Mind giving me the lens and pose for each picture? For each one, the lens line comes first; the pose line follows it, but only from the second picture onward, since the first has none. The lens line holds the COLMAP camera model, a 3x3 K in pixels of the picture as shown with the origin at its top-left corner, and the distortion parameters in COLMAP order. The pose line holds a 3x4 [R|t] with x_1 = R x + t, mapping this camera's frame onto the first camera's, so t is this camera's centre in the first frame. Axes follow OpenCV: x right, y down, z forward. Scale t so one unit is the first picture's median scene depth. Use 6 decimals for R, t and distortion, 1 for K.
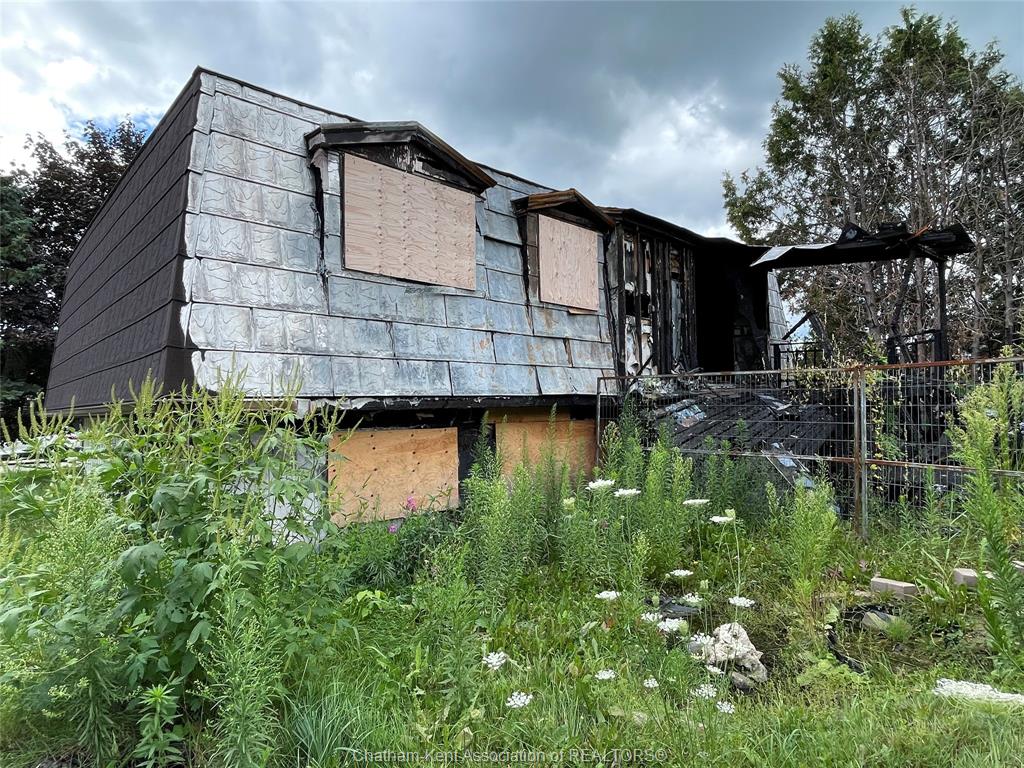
lens RADIAL K [[568.1, 0, 510.2], [0, 568.1, 383.6], [0, 0, 1]] dist [-0.004106, -0.000551]
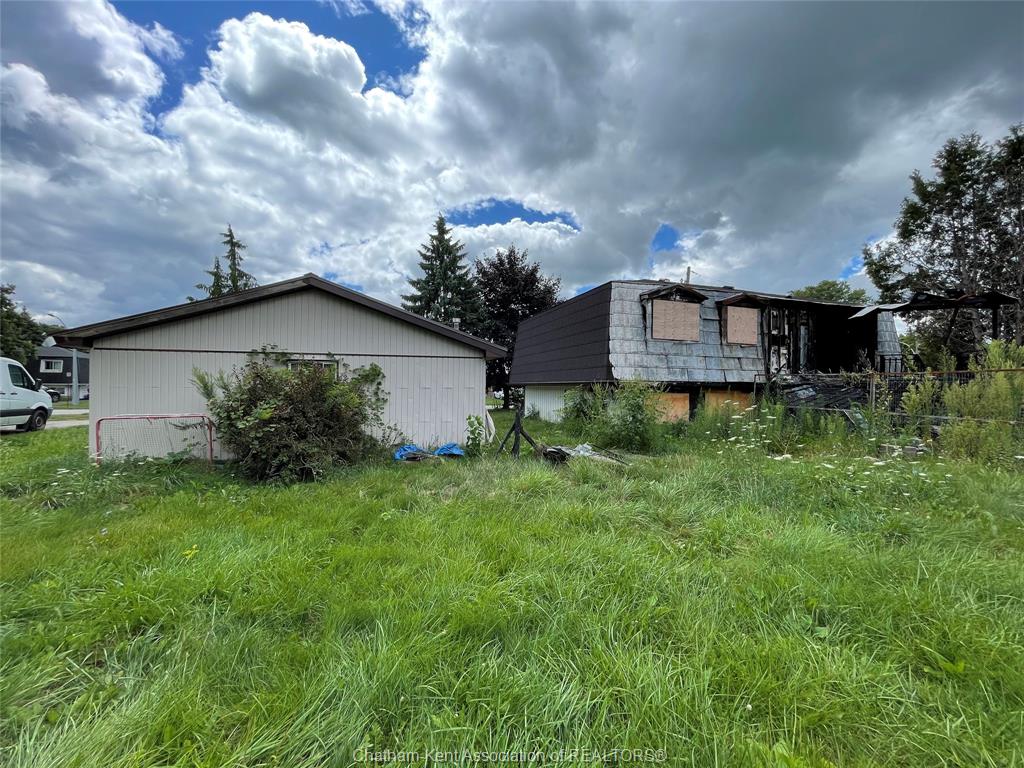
lens RADIAL K [[413.5, 0, 512.7], [0, 413.5, 386.3], [0, 0, 1]] dist [-0.008631, 0.001087]
pose [[0.901380, 0.029326, -0.432035, -0.004821], [-0.010338, 0.998877, 0.046234, -0.030615], [0.432905, -0.037208, 0.900671, -0.935200]]
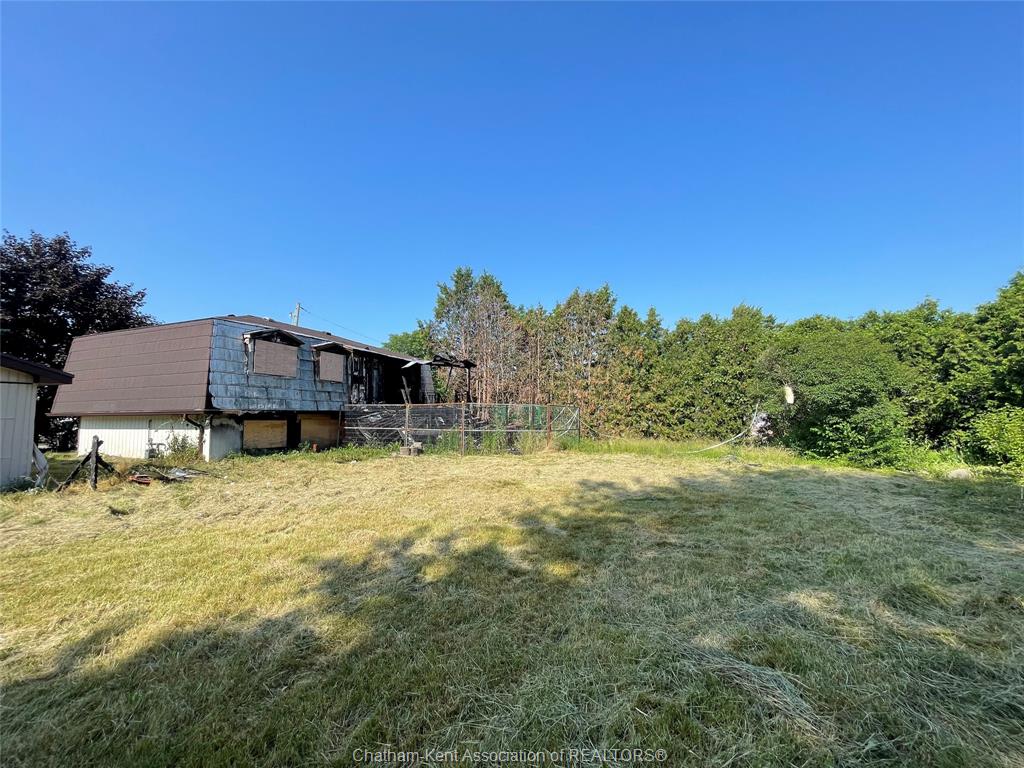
lens RADIAL K [[413.5, 0, 509.4], [0, 413.5, 379.9], [0, 0, 1]] dist [-0.008631, 0.001087]
pose [[0.914885, 0.048634, 0.400774, 0.092404], [-0.025531, 0.997700, -0.062790, -0.028971], [-0.402906, 0.047214, 0.914023, -1.383451]]
